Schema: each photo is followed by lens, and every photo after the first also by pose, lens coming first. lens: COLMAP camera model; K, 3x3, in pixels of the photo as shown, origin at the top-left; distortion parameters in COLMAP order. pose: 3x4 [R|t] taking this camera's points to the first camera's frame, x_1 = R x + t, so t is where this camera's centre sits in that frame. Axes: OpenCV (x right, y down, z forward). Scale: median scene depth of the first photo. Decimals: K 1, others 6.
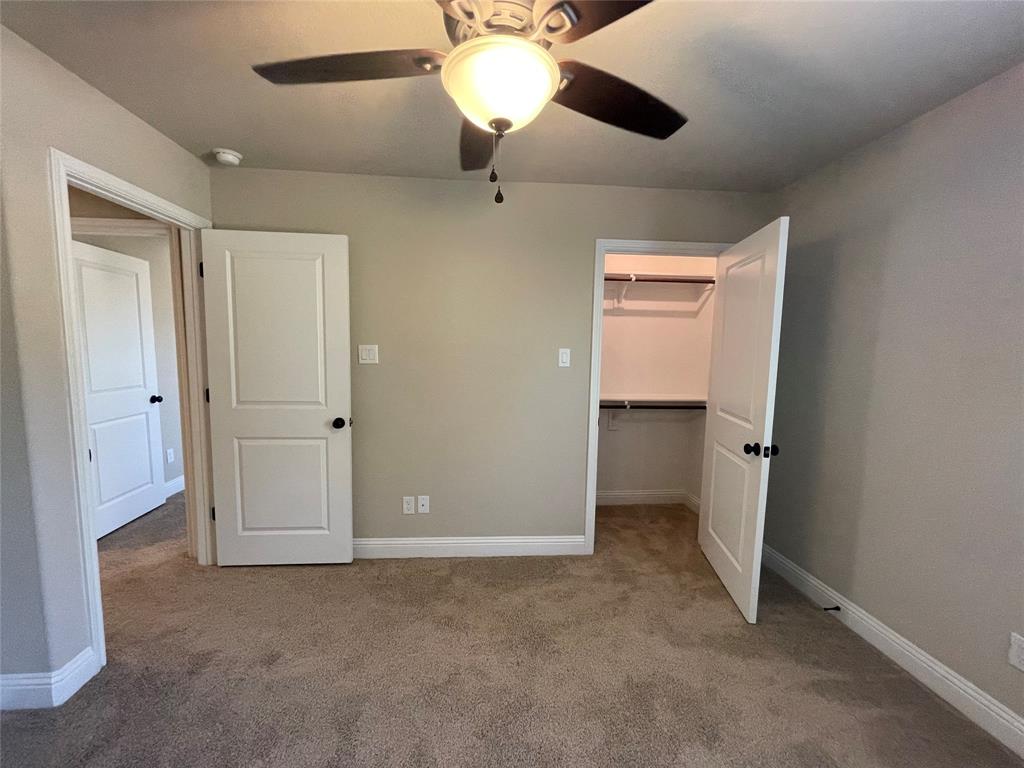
lens RADIAL K [[417.7, 0, 505.6], [0, 417.7, 387.4], [0, 0, 1]] dist [-0.000305, -0.000330]
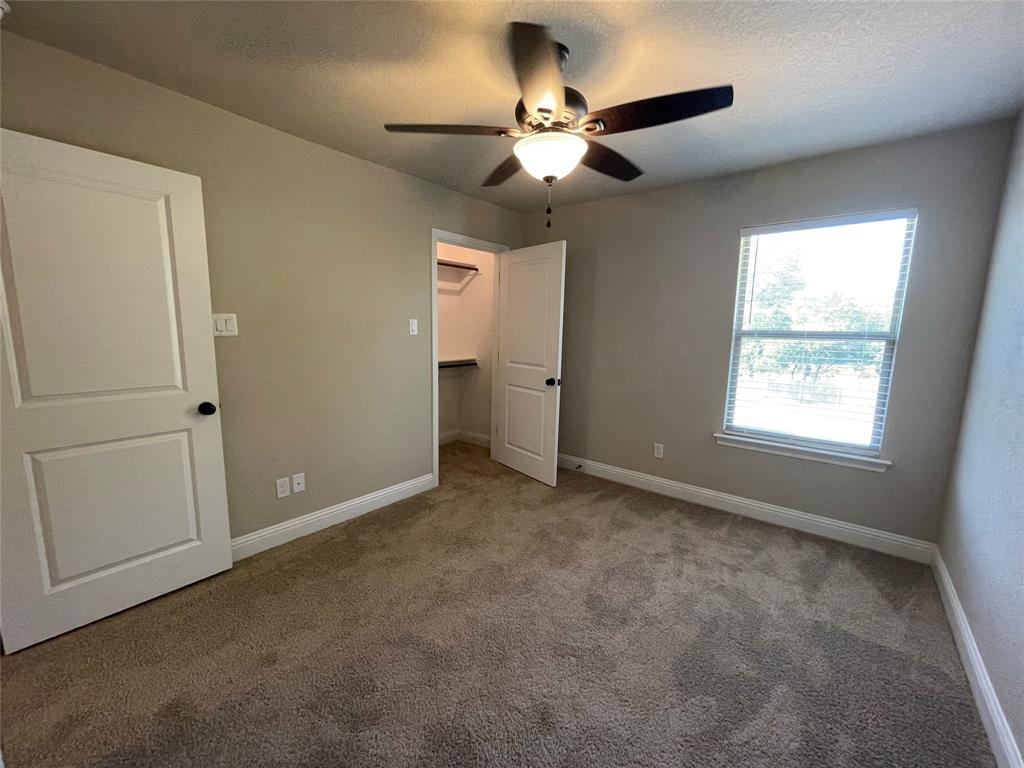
lens RADIAL K [[417.7, 0, 505.6], [0, 417.7, 387.4], [0, 0, 1]] dist [-0.000305, -0.000330]
pose [[0.686317, -0.111487, 0.718707, -0.574383], [0.062105, 0.993556, 0.094816, 0.002005], [-0.724646, -0.020439, 0.688818, 0.001846]]
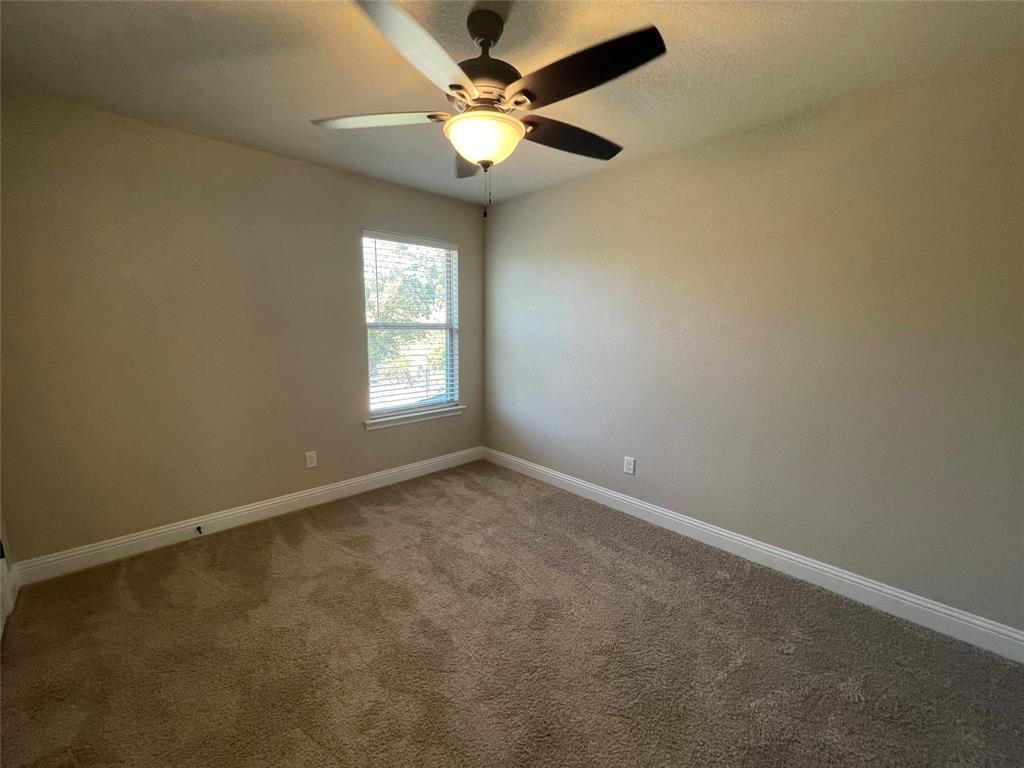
lens RADIAL K [[415.6, 0, 506.3], [0, 415.6, 387.6], [0, 0, 1]] dist [0.001074, -0.000469]
pose [[-0.628798, -0.140271, 0.764812, -0.537148], [0.056067, 0.972855, 0.224523, -0.078377], [-0.775545, 0.184060, -0.603864, 0.814423]]
